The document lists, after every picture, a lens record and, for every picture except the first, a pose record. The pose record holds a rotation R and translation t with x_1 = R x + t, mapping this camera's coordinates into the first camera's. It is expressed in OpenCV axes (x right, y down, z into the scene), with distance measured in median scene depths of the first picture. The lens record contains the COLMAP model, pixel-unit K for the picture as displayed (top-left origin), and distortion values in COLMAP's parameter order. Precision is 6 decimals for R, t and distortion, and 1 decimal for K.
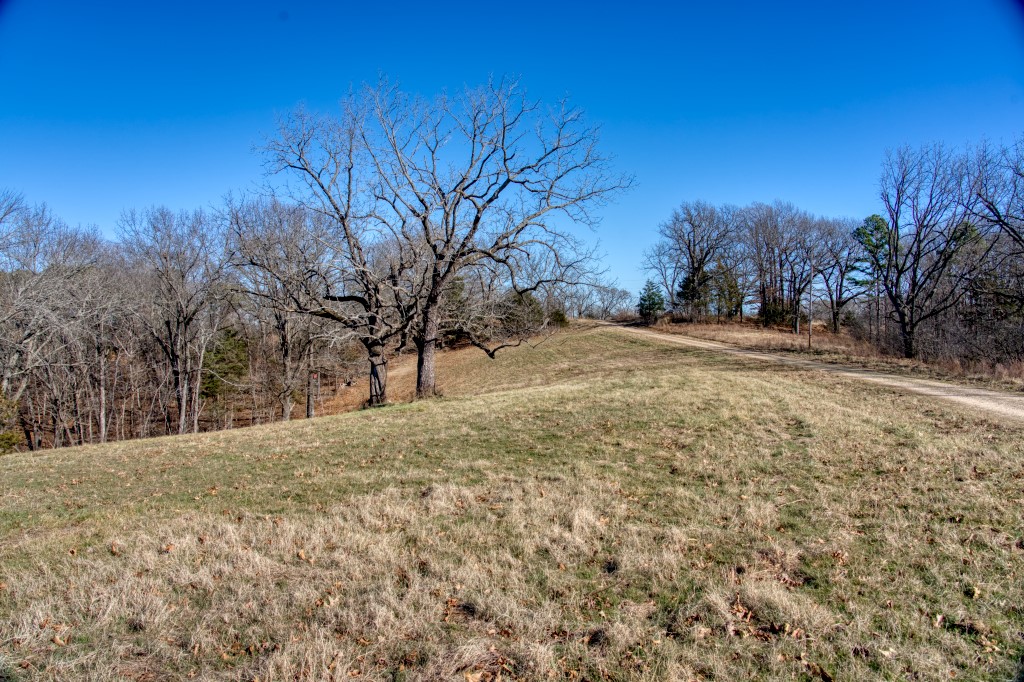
lens RADIAL K [[713.6, 0, 512.0], [0, 713.6, 341.0], [0, 0, 1]] dist [-0.046385, -0.000287]
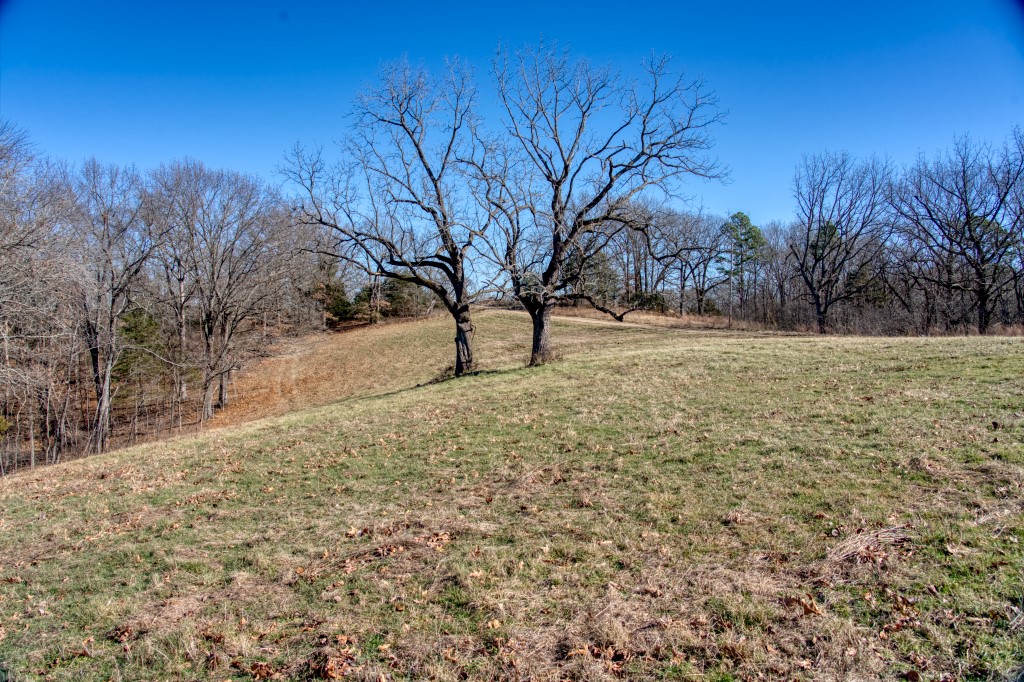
lens RADIAL K [[713.6, 0, 512.0], [0, 713.6, 341.0], [0, 0, 1]] dist [-0.046385, -0.000287]
pose [[0.956020, -0.001144, 0.293300, -0.417168], [-0.002719, 0.999915, 0.012763, 0.034233], [-0.293289, -0.012999, 0.955935, 0.031769]]
